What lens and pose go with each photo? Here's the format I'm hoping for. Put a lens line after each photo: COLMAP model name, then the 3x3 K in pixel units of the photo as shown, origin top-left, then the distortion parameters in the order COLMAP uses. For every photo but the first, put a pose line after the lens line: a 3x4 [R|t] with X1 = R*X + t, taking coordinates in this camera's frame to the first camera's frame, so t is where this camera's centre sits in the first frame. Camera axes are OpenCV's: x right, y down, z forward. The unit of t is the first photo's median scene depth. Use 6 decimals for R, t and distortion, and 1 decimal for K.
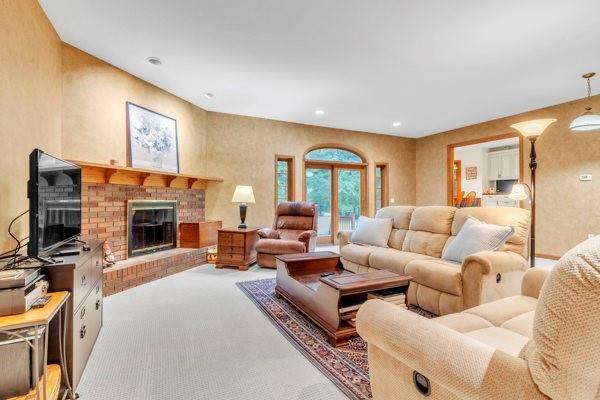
lens RADIAL K [[285.8, 0, 298.8], [0, 285.8, 199.6], [0, 0, 1]] dist [-0.006175, -0.000425]
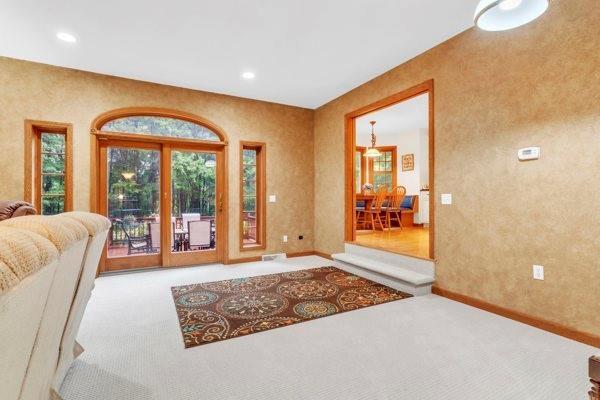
lens RADIAL K [[285.8, 0, 301.2], [0, 285.8, 198.8], [0, 0, 1]] dist [-0.006175, -0.000425]
pose [[0.999226, 0.000340, 0.039343, 0.393514], [-0.000495, 0.999992, 0.003923, 0.000670], [-0.039341, -0.003940, 0.999218, 0.341362]]
